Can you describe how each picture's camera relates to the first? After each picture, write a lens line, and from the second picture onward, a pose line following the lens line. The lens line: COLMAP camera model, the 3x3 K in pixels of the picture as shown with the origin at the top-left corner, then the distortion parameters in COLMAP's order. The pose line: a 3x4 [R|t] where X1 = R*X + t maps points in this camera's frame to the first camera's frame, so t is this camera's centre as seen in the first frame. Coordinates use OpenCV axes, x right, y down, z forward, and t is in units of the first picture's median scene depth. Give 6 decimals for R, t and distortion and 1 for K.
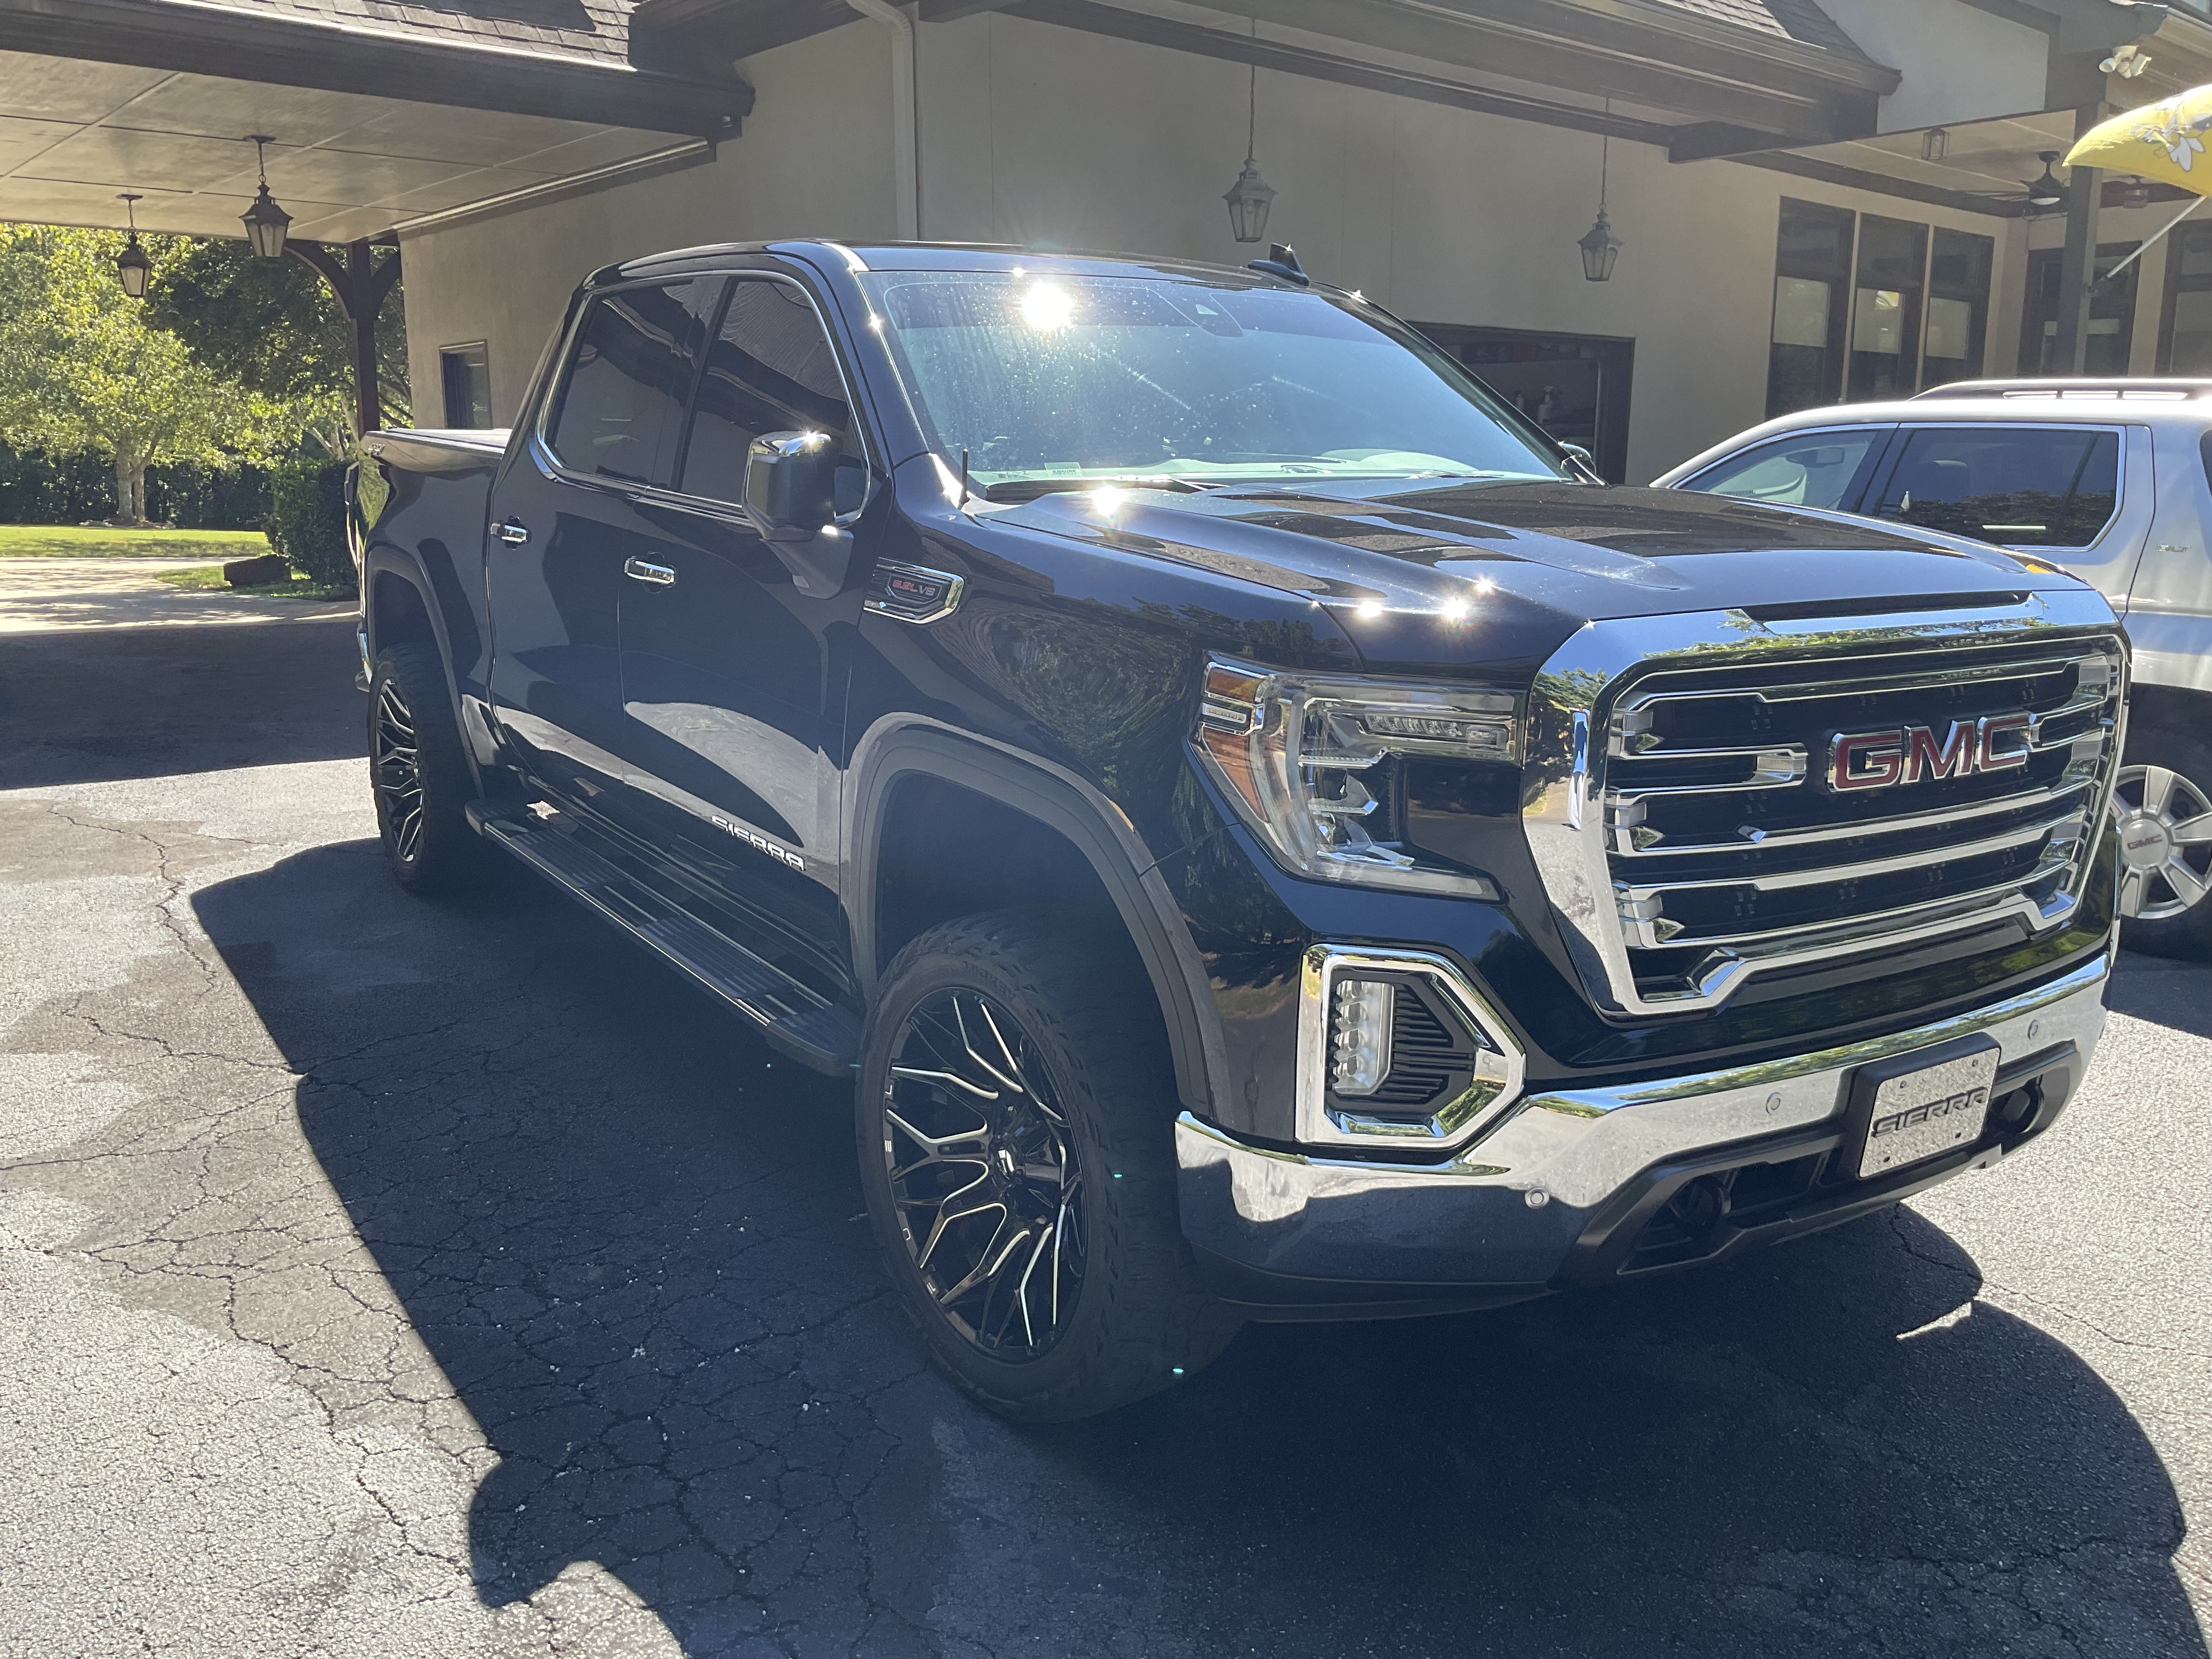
lens RADIAL K [[1839.7, 0, 1095.9], [0, 1839.7, 823.7], [0, 0, 1]] dist [0.053246, -0.103646]
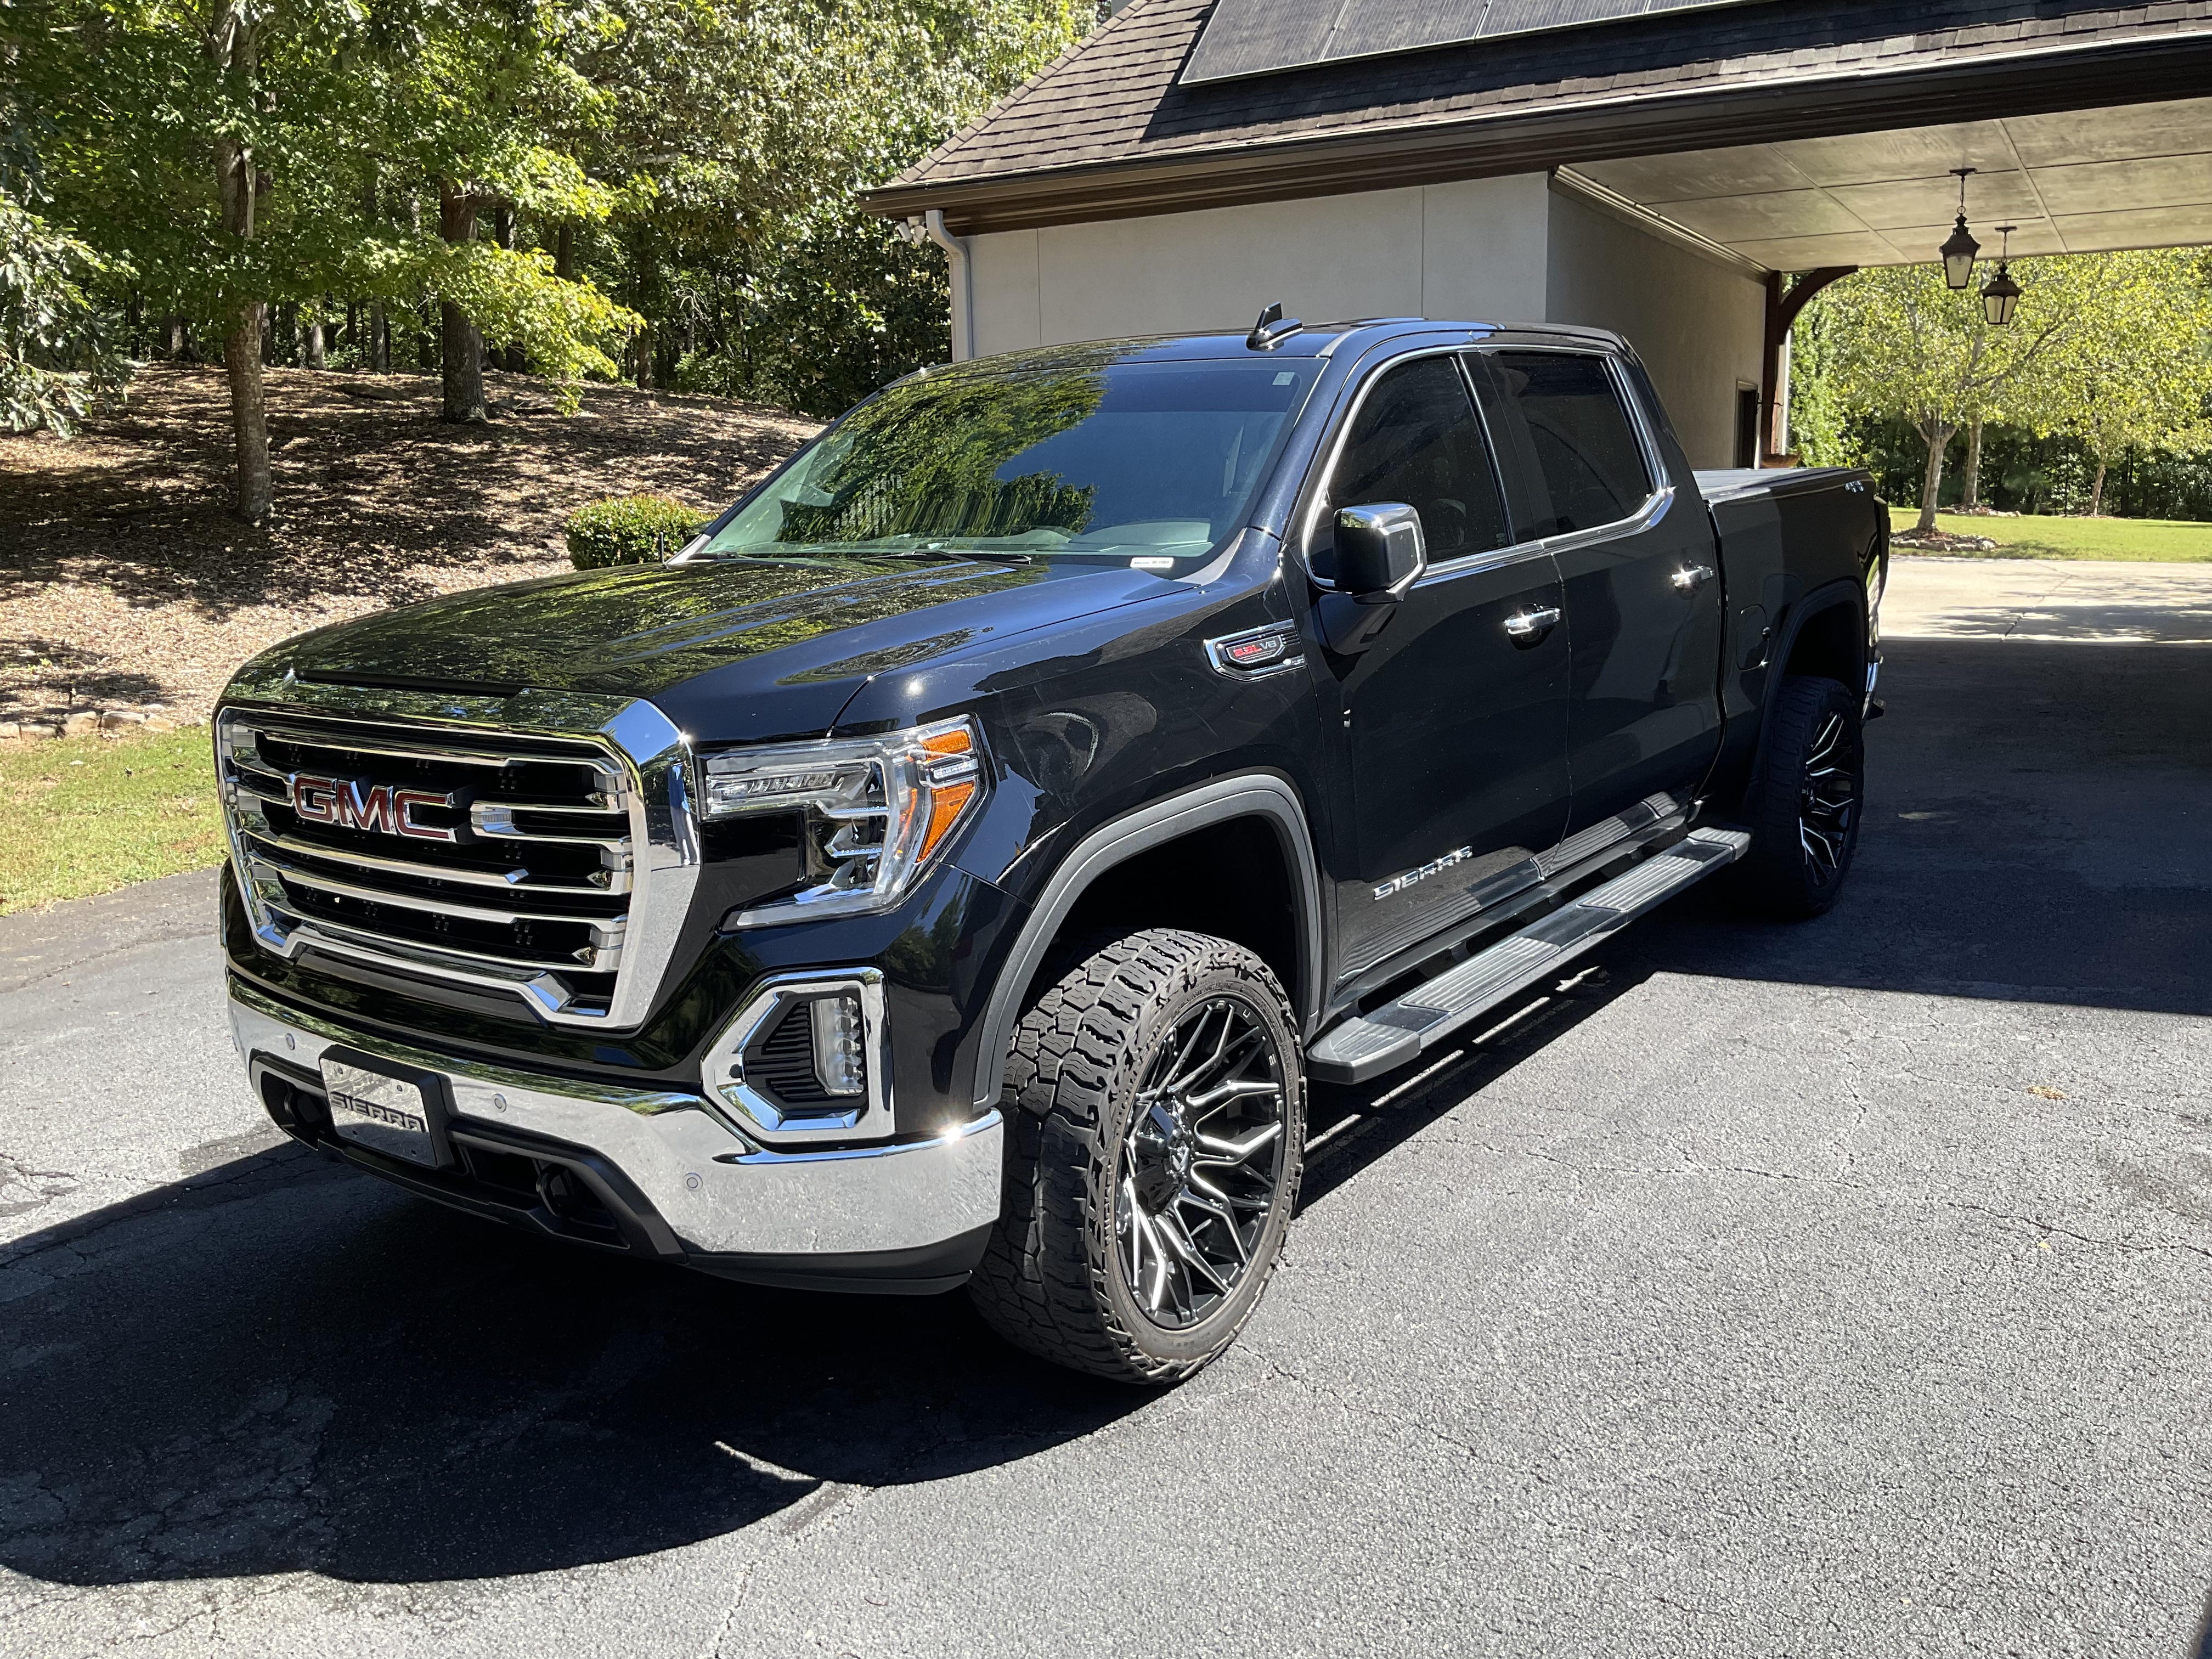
lens RADIAL K [[1839.7, 0, 1100.8], [0, 1839.7, 823.1], [0, 0, 1]] dist [0.053246, -0.103646]
pose [[0.335289, 0.154866, -0.929300, 1.482377], [-0.154854, 0.982040, 0.107784, -0.198155], [0.929302, 0.107767, 0.353249, 0.878356]]
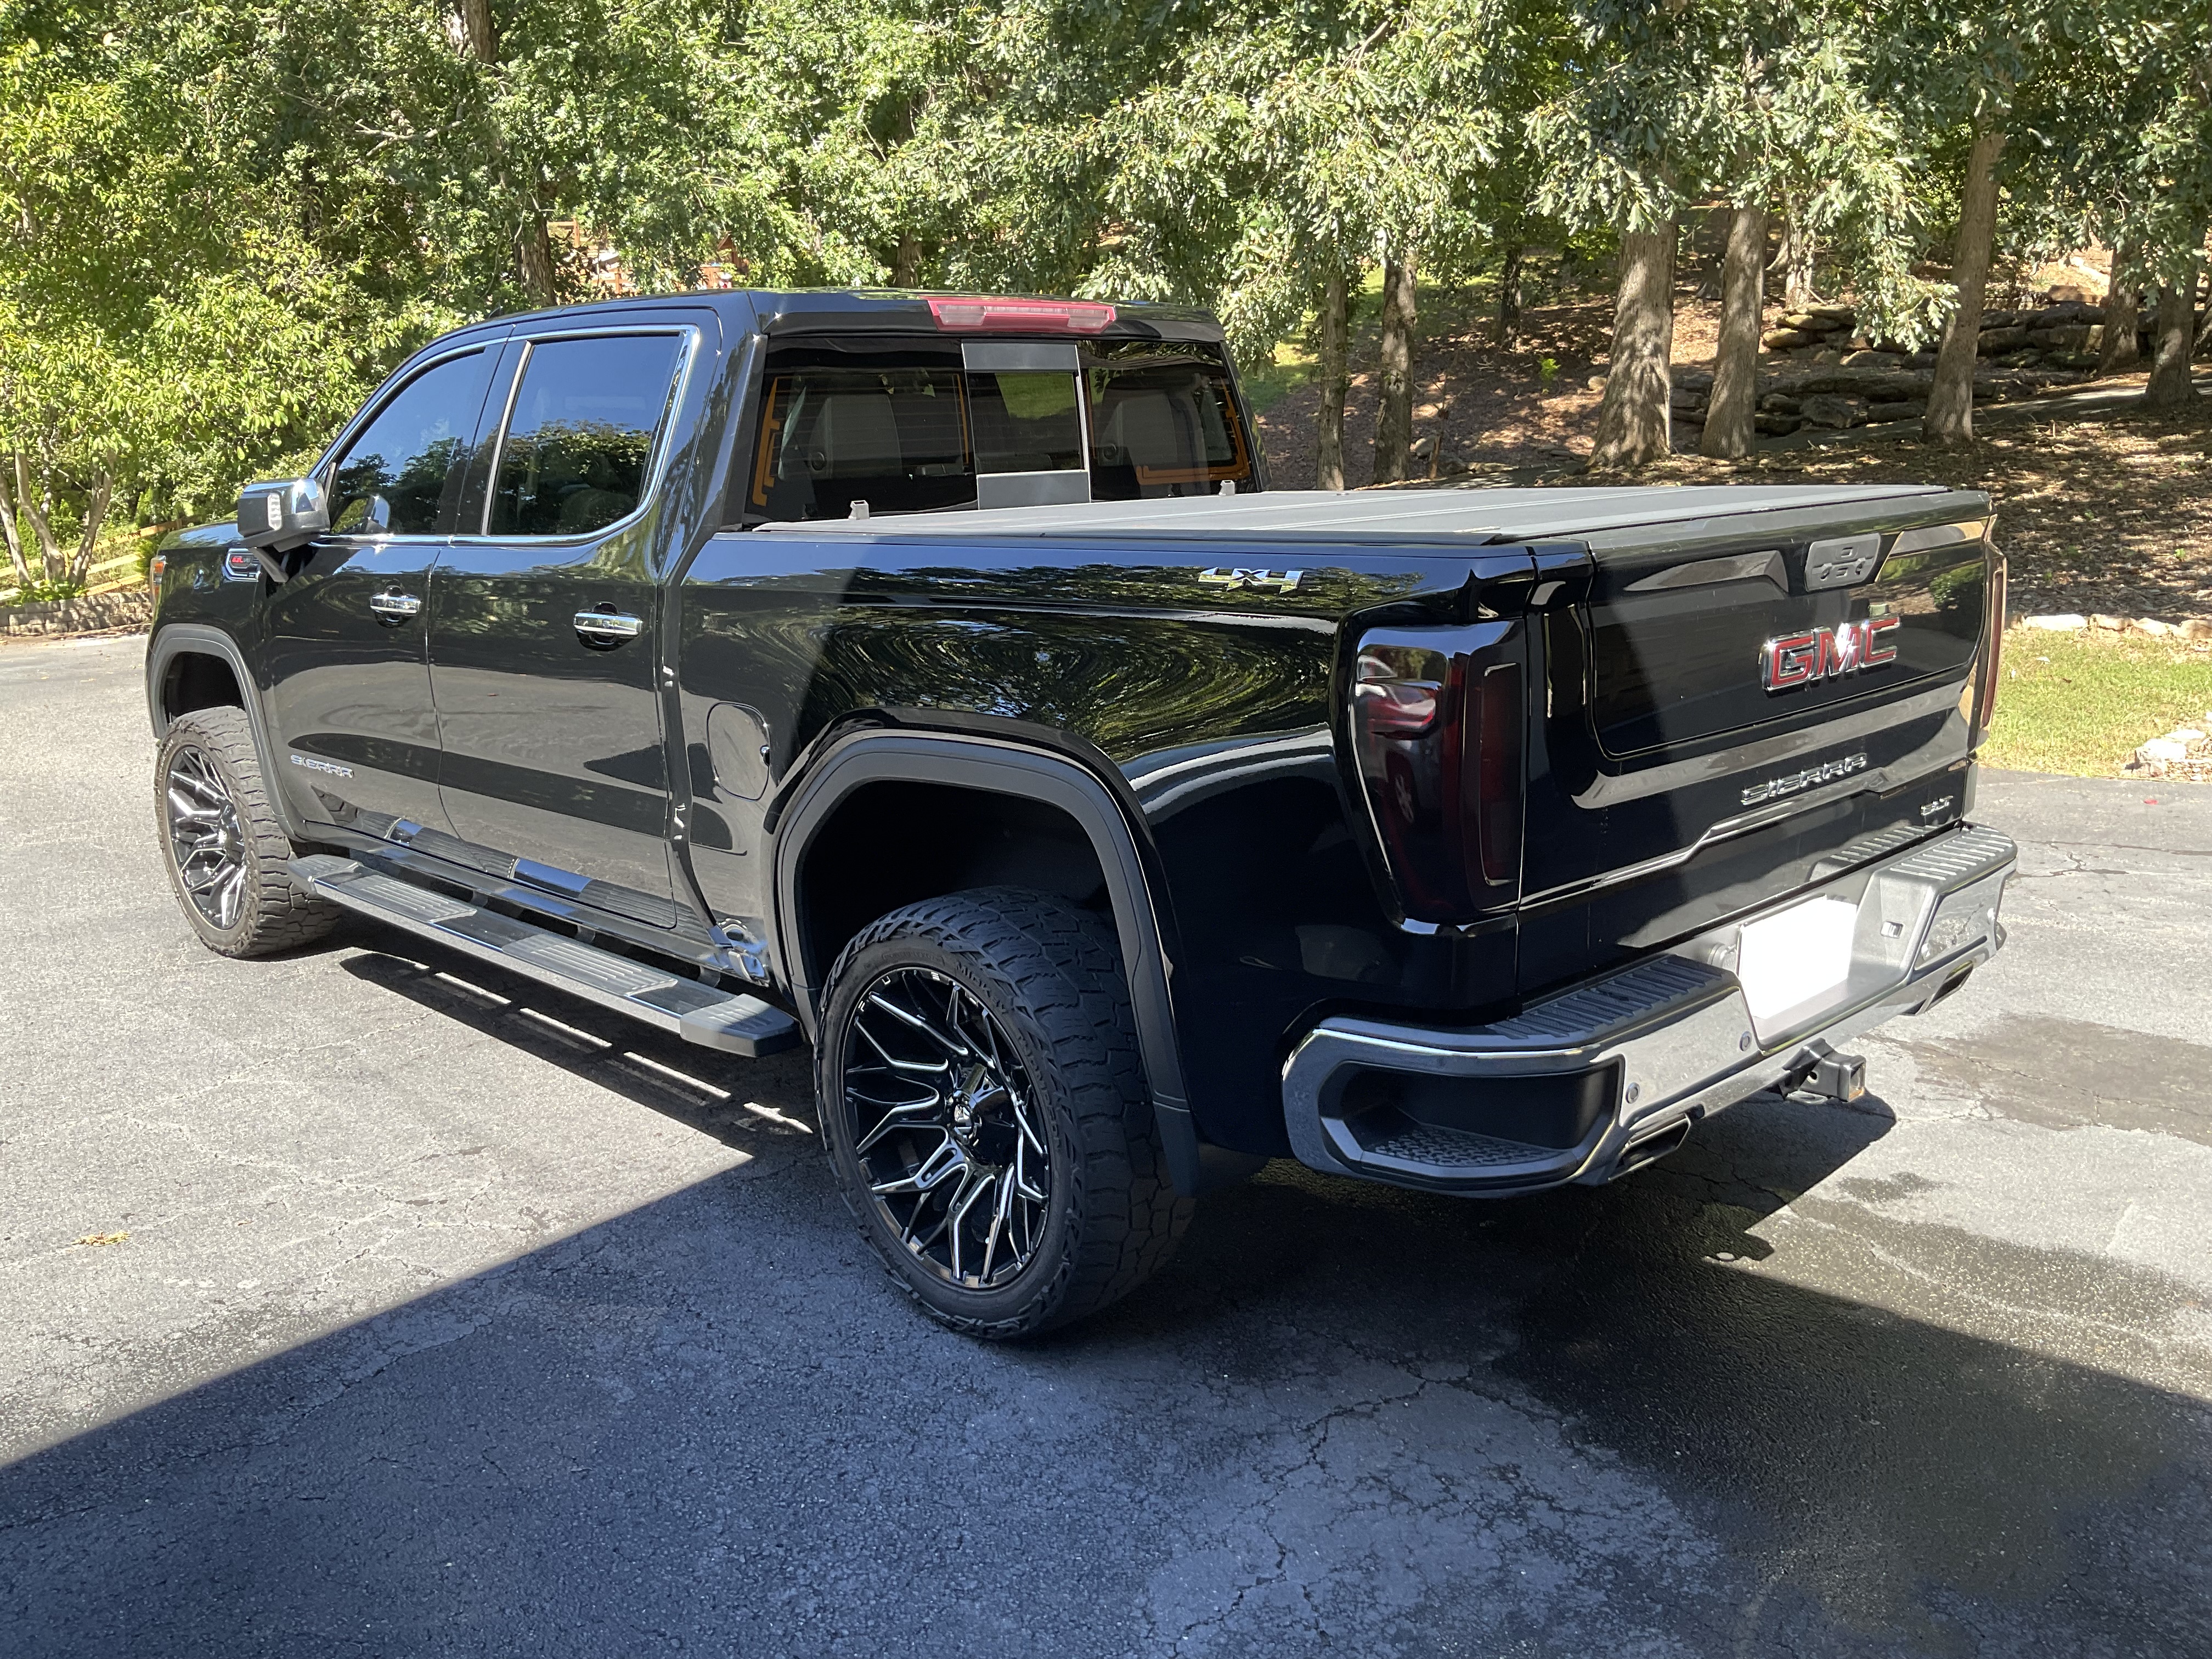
lens RADIAL K [[1839.7, 0, 1110.5], [0, 1839.7, 823.0], [0, 0, 1]] dist [0.053246, -0.103646]
pose [[-0.981329, 0.046741, -0.186569, -0.069273], [-0.034779, 0.910907, 0.411143, -0.750927], [0.189164, 0.409956, -0.892274, 3.284650]]
